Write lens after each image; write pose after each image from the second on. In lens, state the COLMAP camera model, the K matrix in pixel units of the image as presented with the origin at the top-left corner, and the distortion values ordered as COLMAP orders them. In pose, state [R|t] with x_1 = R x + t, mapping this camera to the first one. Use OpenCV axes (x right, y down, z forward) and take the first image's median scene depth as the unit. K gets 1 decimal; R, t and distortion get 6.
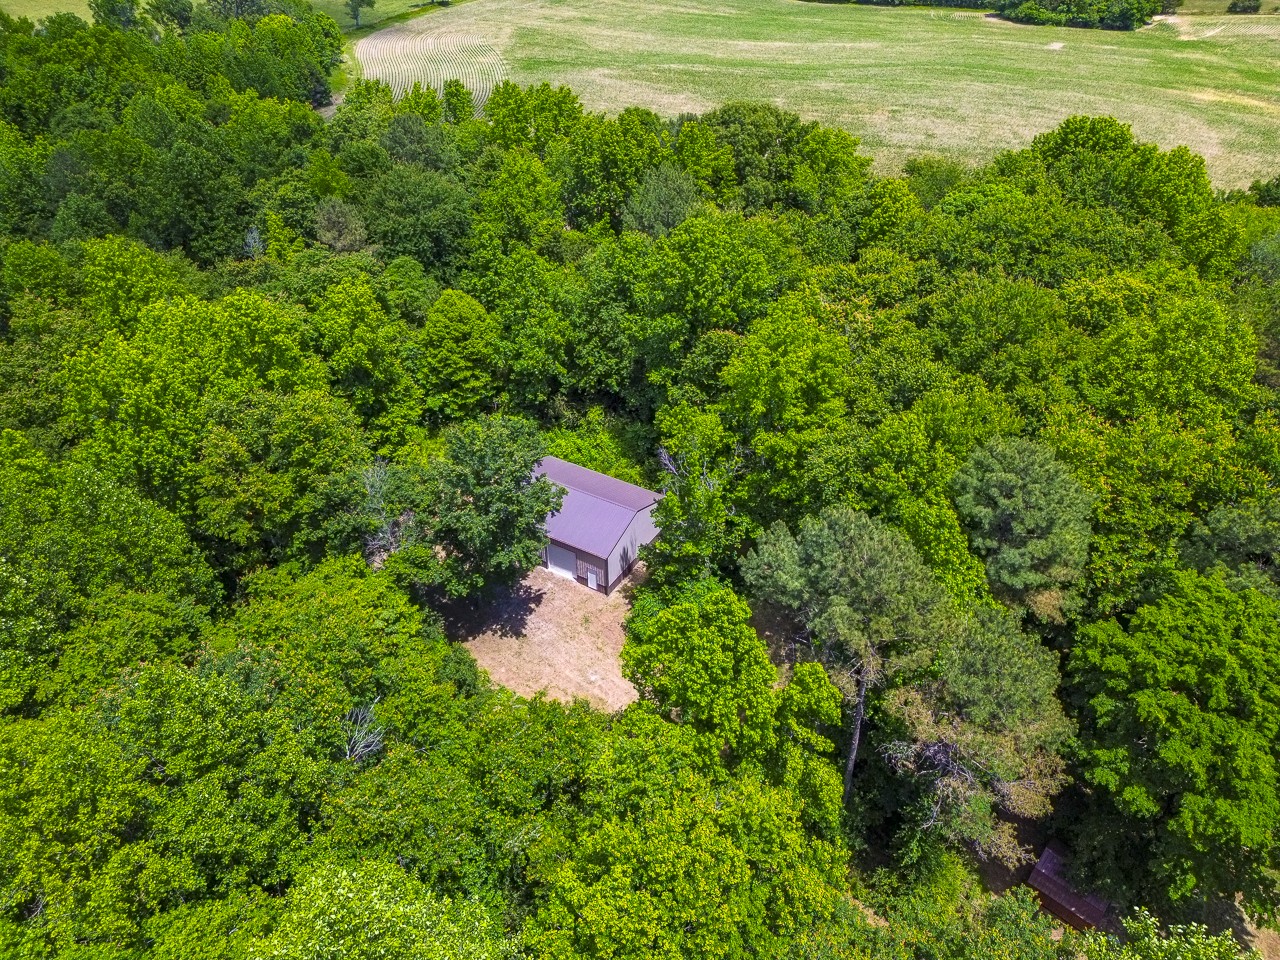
lens RADIAL K [[893.3, 0, 637.8], [0, 893.3, 482.3], [0, 0, 1]] dist [0.053107, -0.034386]
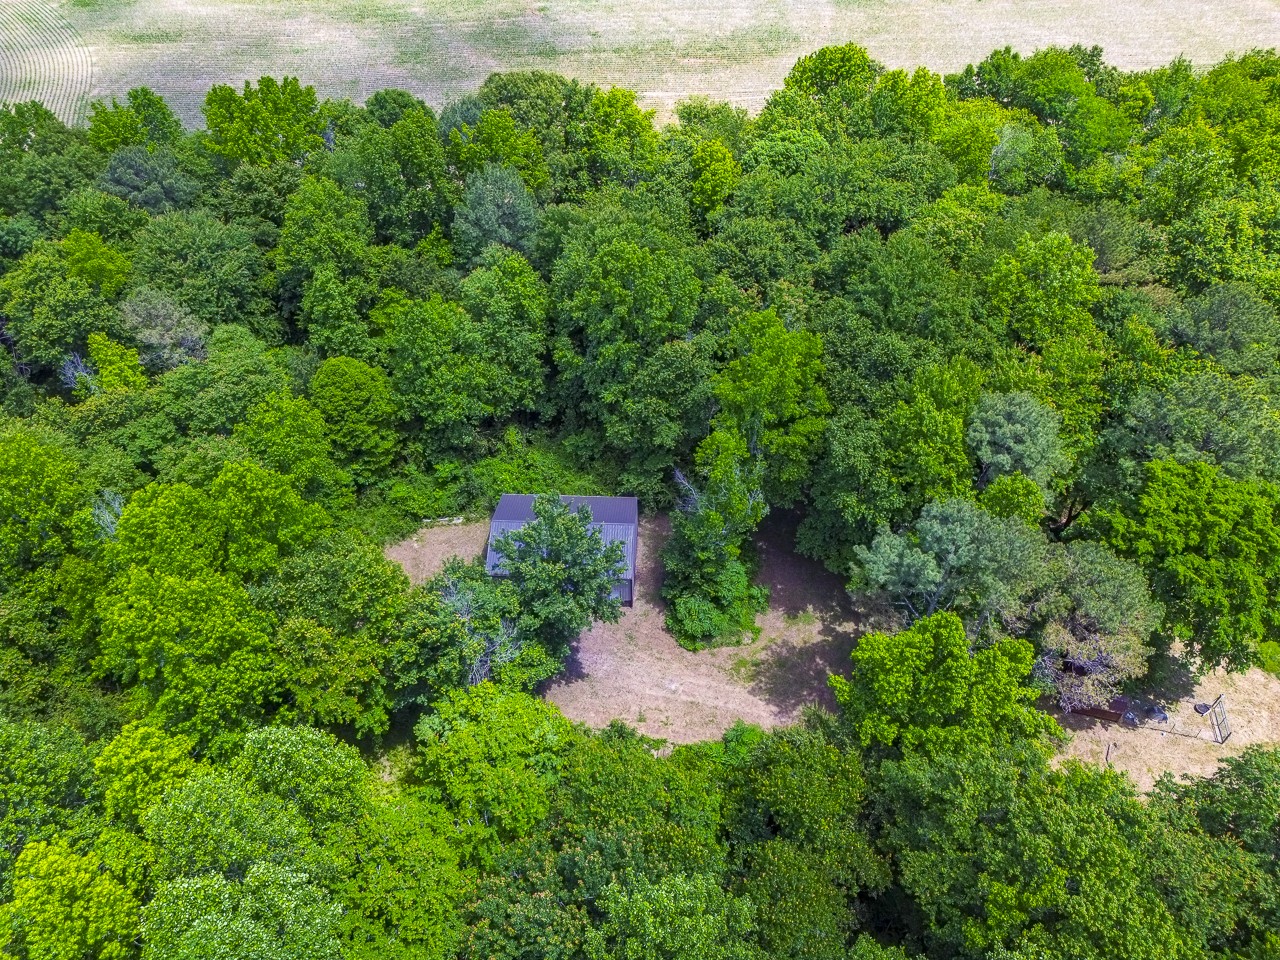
lens RADIAL K [[893.3, 0, 642.4], [0, 893.3, 479.9], [0, 0, 1]] dist [0.053107, -0.034386]
pose [[0.880111, -0.333839, 0.337575, -0.285916], [0.283380, 0.939866, 0.190649, -0.186106], [-0.380921, -0.072130, 0.921790, 0.015705]]
